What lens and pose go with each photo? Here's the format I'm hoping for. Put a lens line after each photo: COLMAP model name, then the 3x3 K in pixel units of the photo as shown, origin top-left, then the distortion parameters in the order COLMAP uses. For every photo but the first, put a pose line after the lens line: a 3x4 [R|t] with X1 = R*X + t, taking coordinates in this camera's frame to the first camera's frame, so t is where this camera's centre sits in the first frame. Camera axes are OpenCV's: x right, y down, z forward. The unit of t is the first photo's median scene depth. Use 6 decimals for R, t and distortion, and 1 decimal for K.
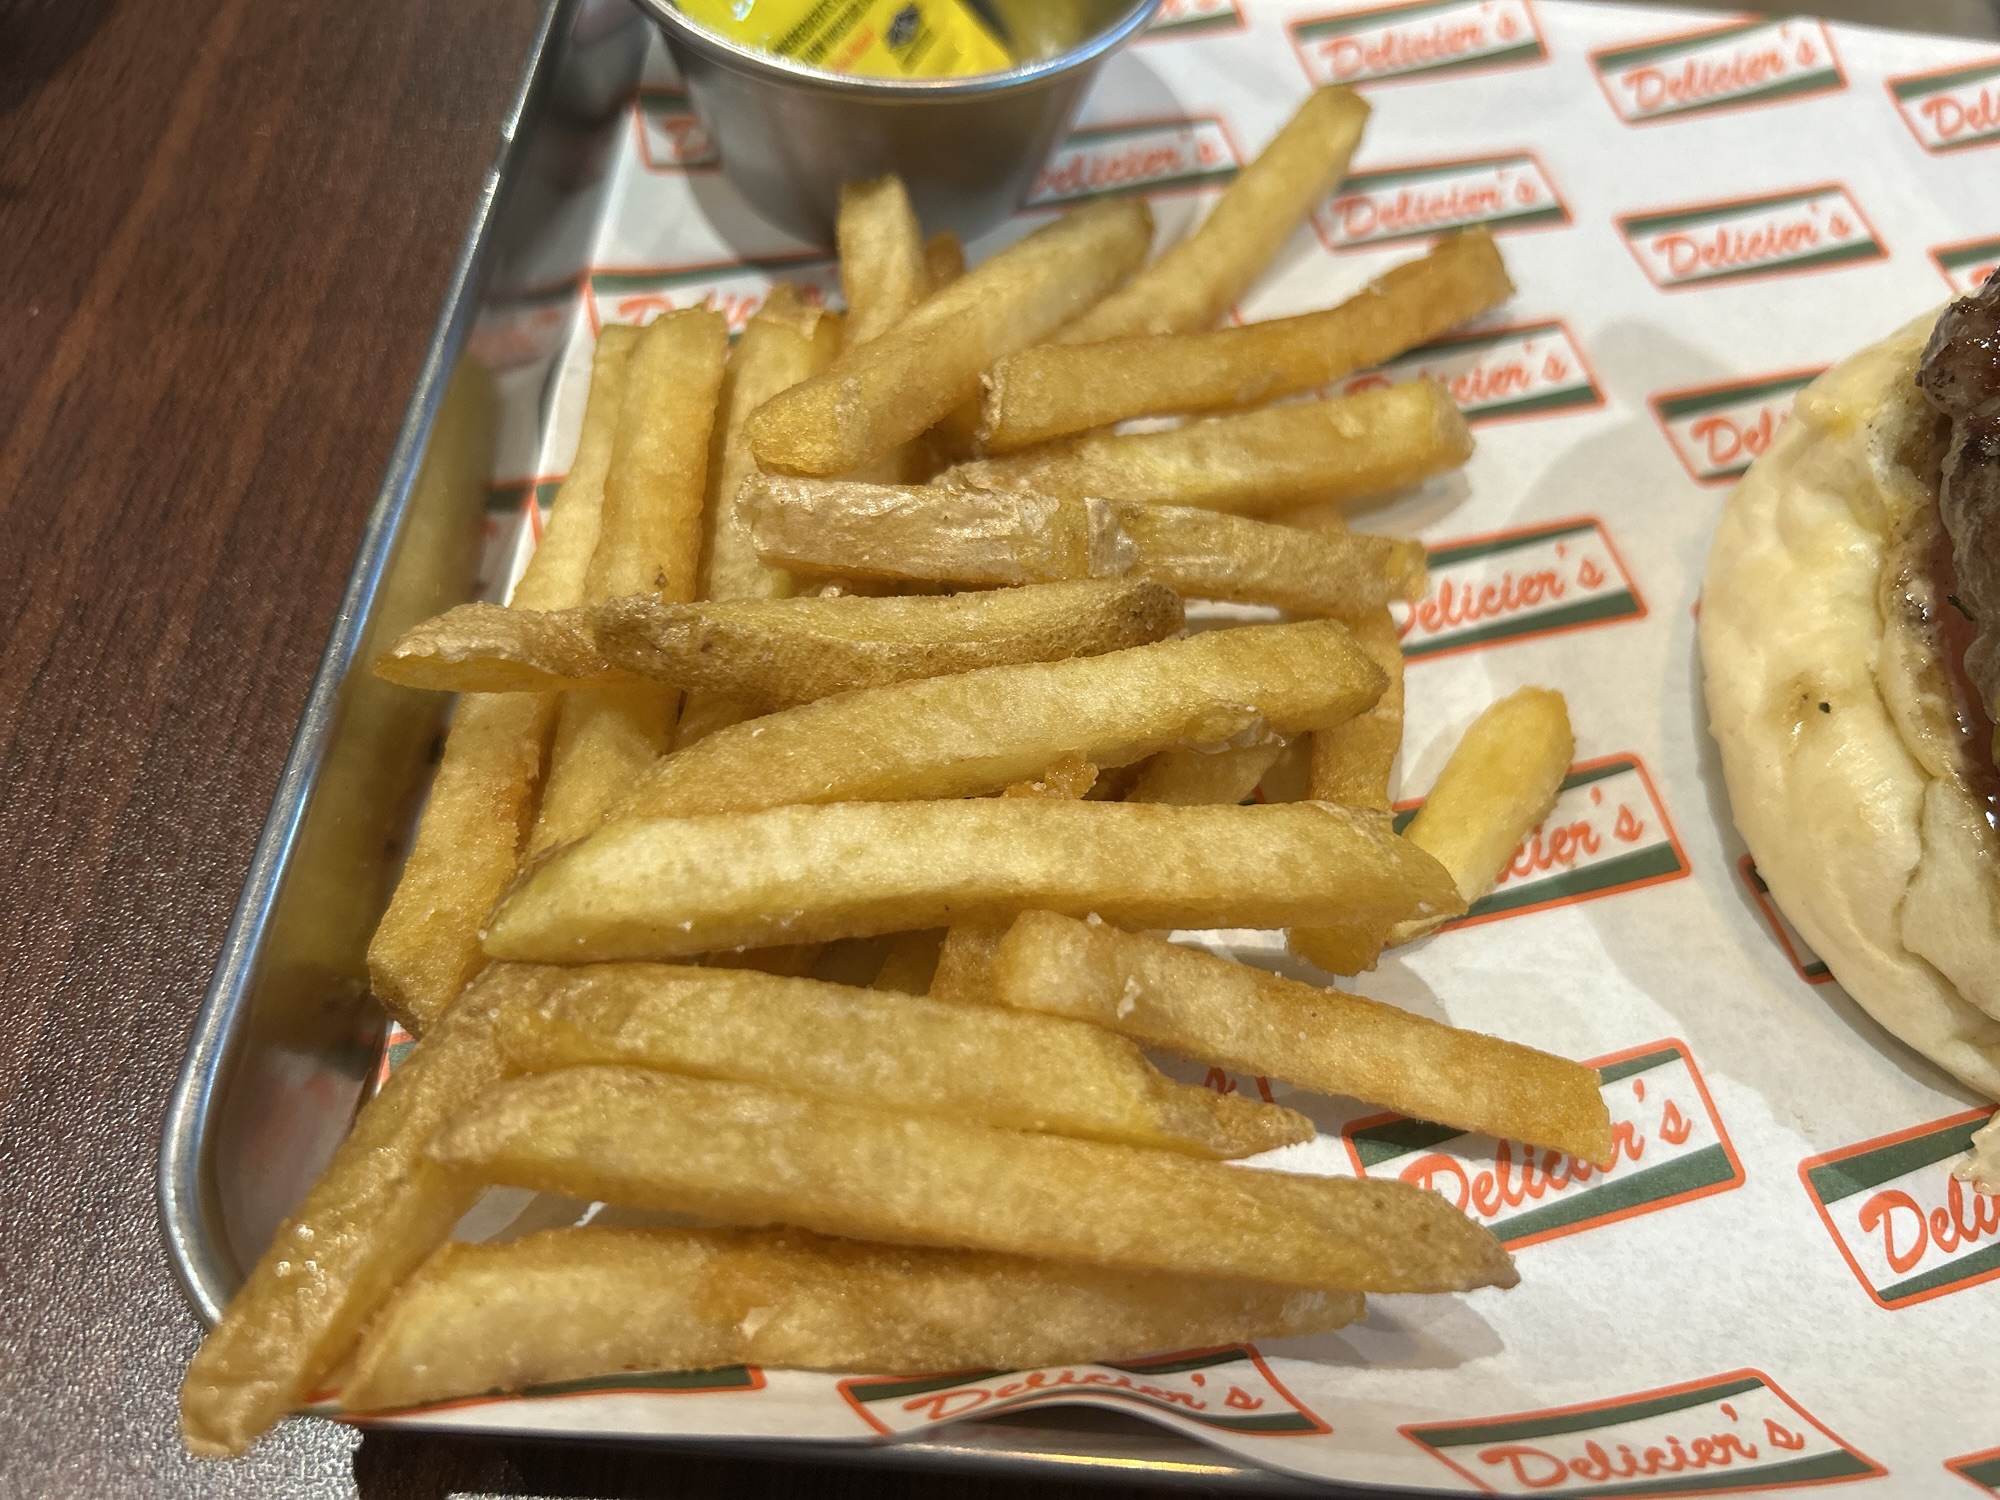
lens RADIAL K [[1506.4, 0, 1002.4], [0, 1506.4, 696.3], [0, 0, 1]] dist [0.029814, -0.048002]
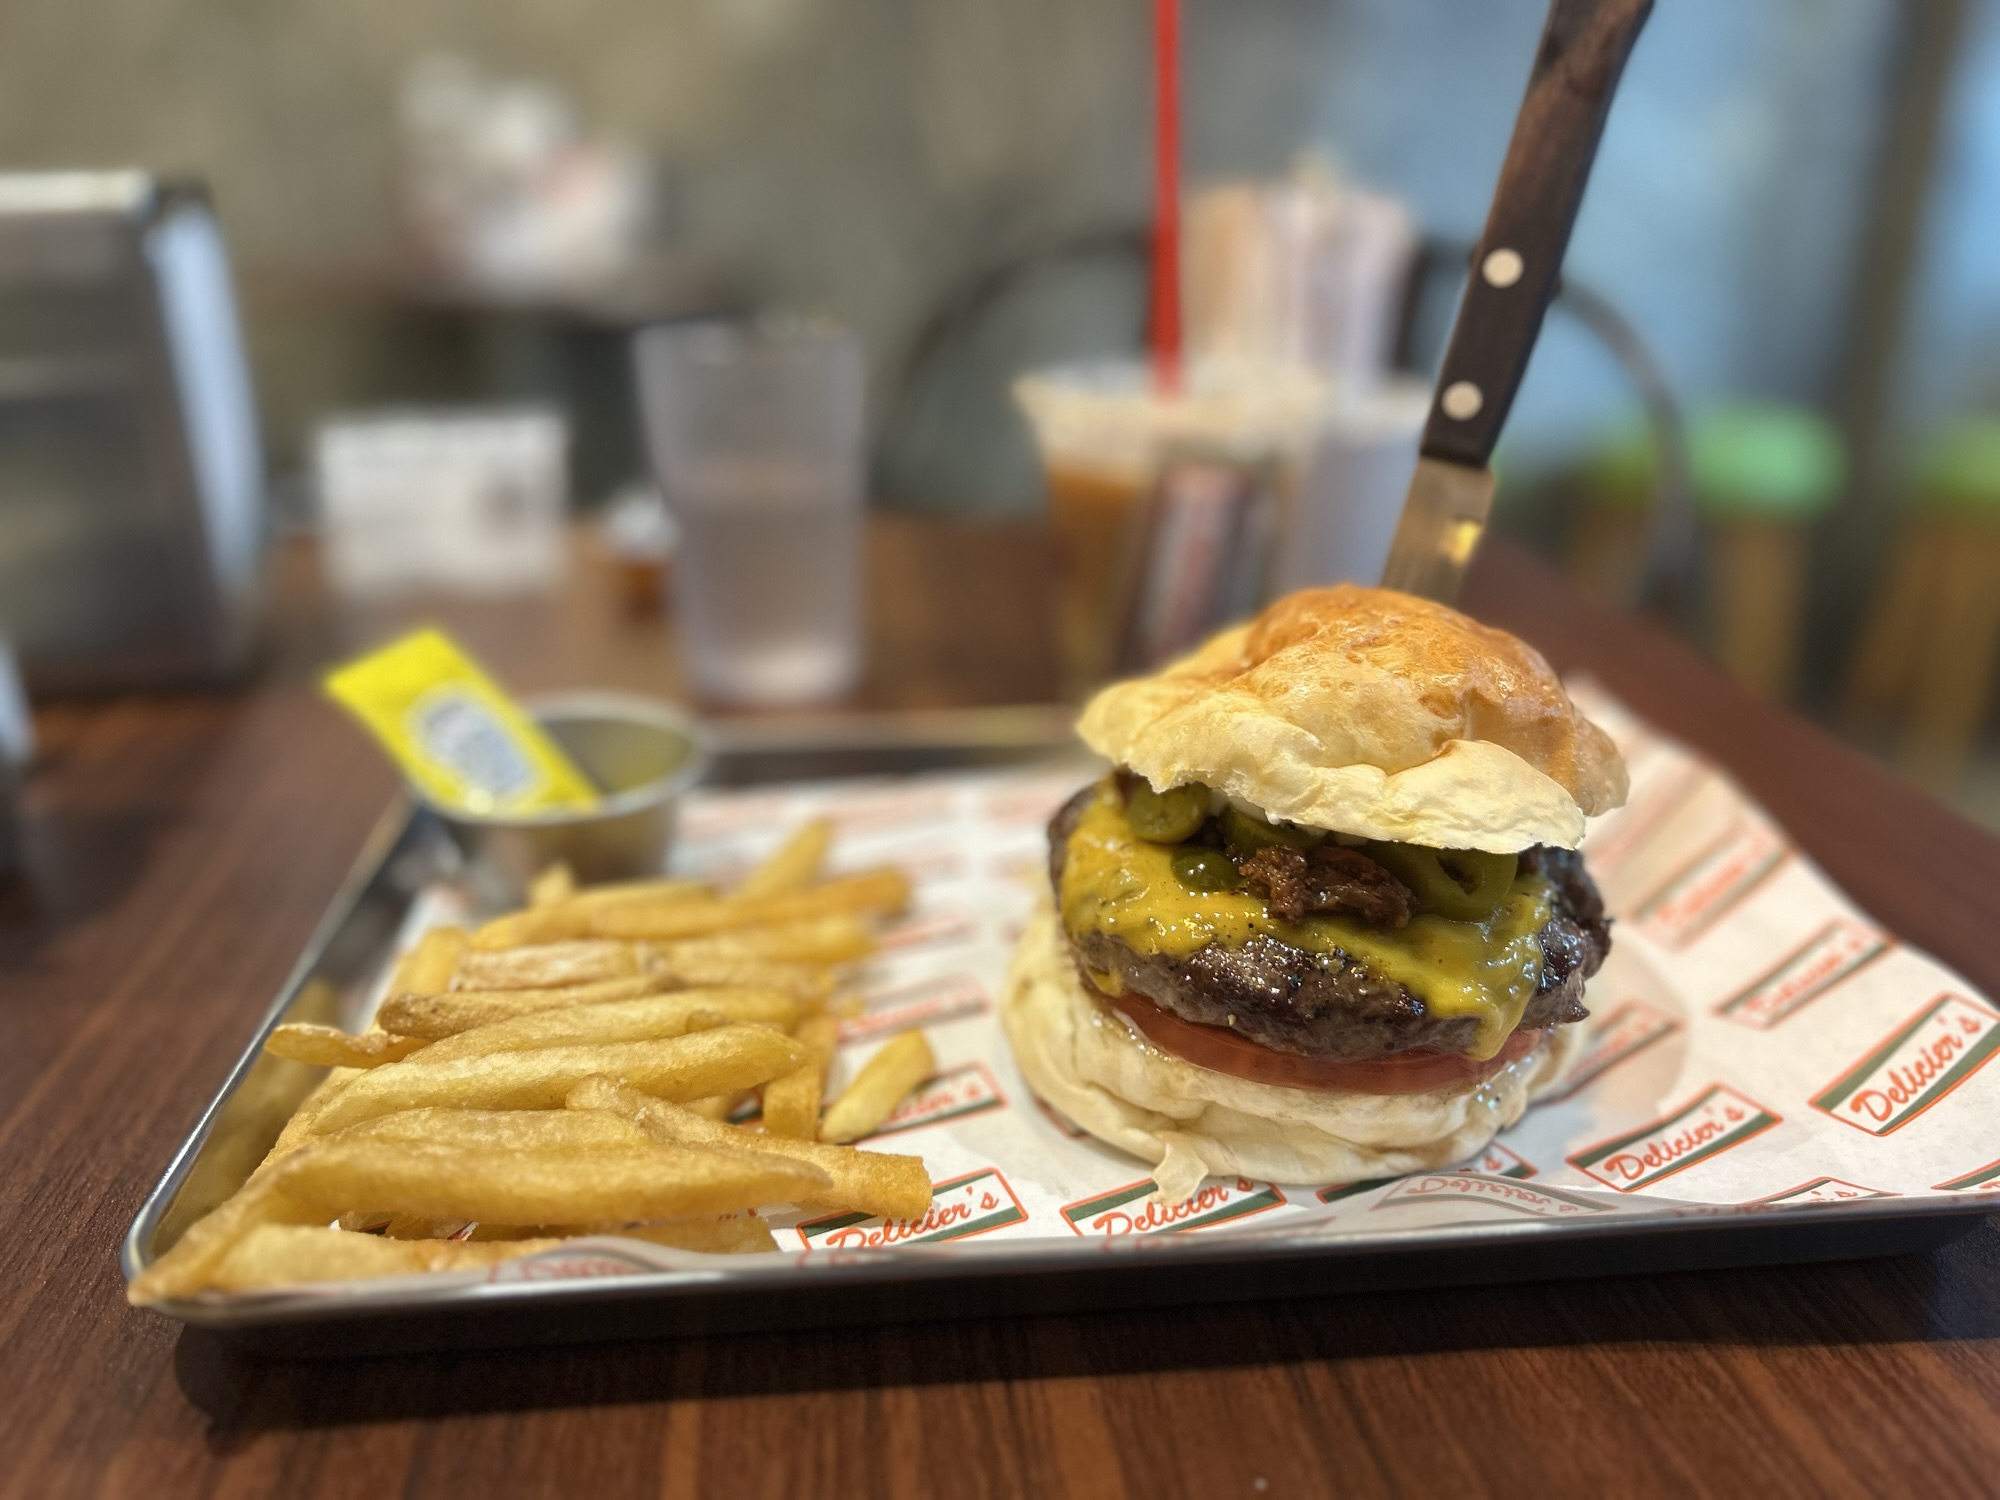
lens RADIAL K [[1506.4, 0, 1002.4], [0, 1506.4, 696.3], [0, 0, 1]] dist [0.029814, -0.048002]
pose [[0.982514, -0.140988, 0.121606, 0.328905], [0.186146, 0.757529, -0.625699, 0.951766], [-0.003904, 0.637395, 0.770528, -0.752295]]
